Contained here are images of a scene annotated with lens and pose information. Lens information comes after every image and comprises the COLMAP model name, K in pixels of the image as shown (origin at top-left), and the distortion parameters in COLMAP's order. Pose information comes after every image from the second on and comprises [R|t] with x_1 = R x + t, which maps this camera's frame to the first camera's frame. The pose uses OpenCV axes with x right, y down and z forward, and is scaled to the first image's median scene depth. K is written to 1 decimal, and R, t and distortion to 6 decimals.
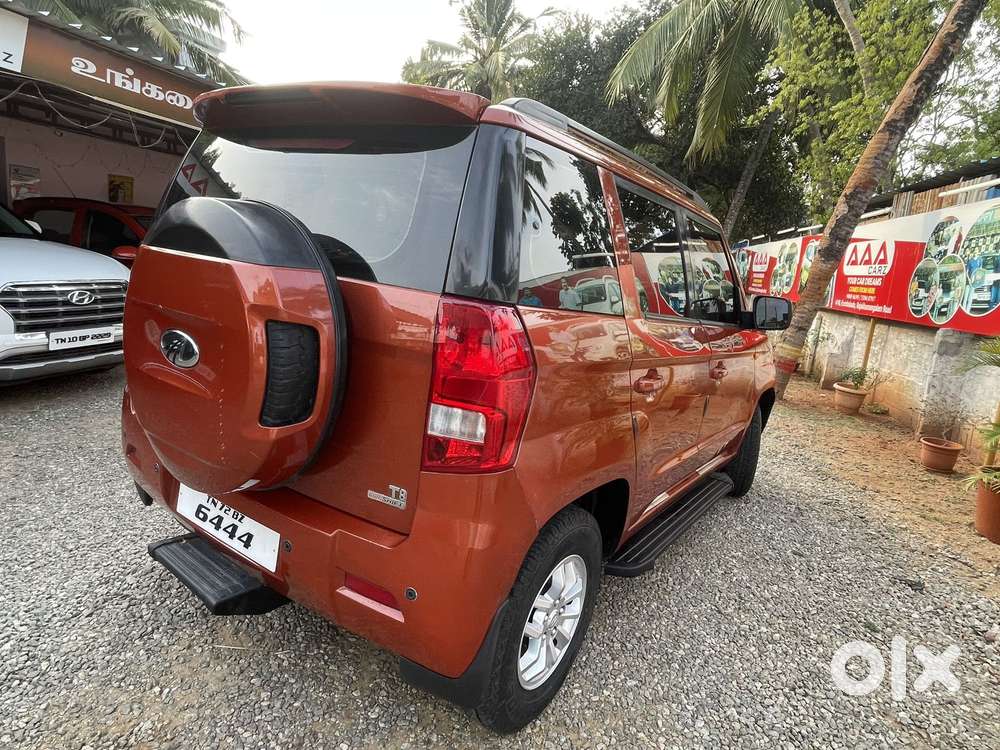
lens RADIAL K [[585.7, 0, 503.4], [0, 585.7, 384.2], [0, 0, 1]] dist [-0.003545, 0.000039]
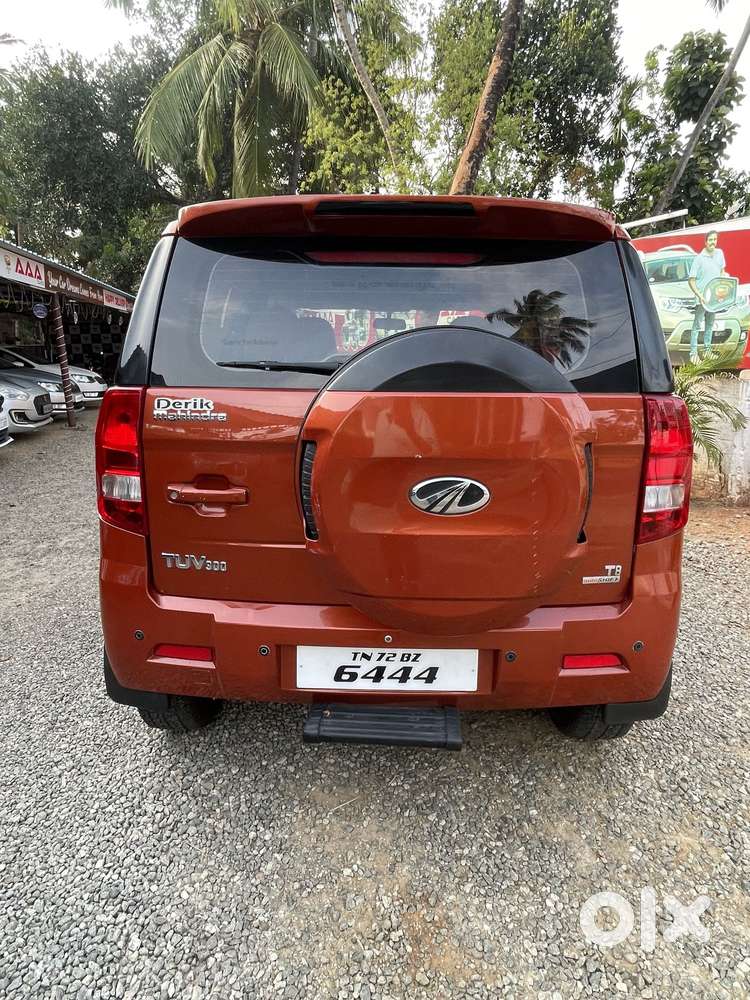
lens RADIAL K [[585.7, 0, 375.7], [0, 585.7, 497.7], [0, 0, 1]] dist [-0.003545, 0.000039]
pose [[0.828279, -0.248668, 0.502113, -0.290593], [0.207071, 0.968533, 0.138077, -0.055434], [-0.520649, -0.010393, 0.853708, 0.064478]]
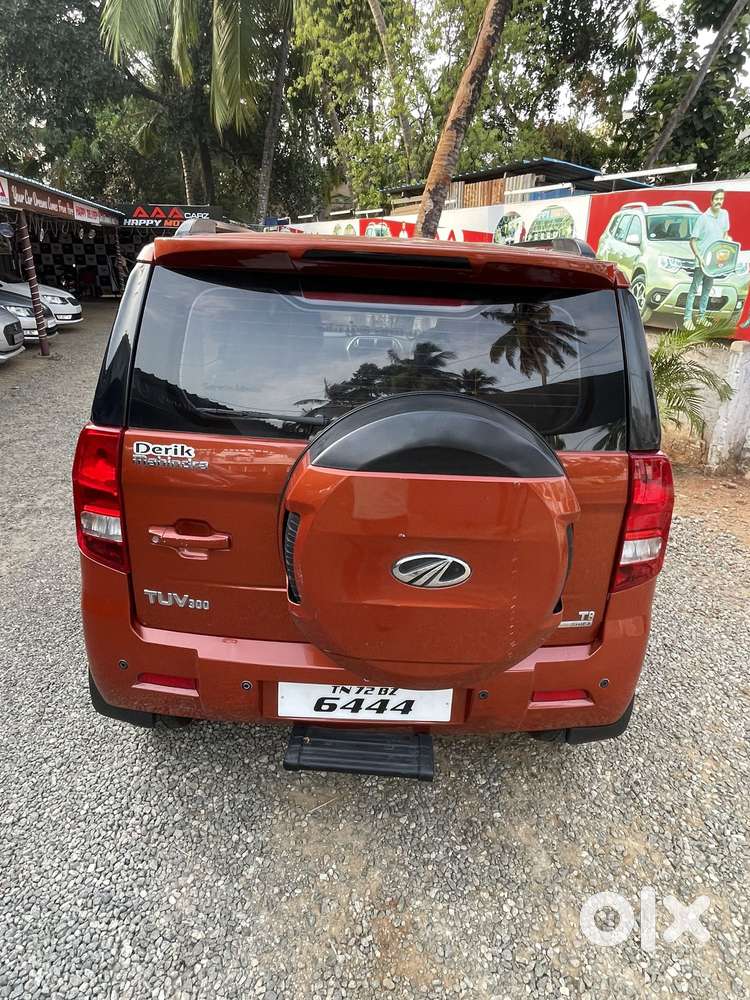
lens RADIAL K [[585.7, 0, 378.1], [0, 585.7, 497.0], [0, 0, 1]] dist [-0.003545, 0.000039]
pose [[0.819959, -0.290442, 0.493266, -0.273611], [0.172554, 0.947045, 0.270796, -0.115840], [-0.545795, -0.136927, 0.826655, 0.069288]]
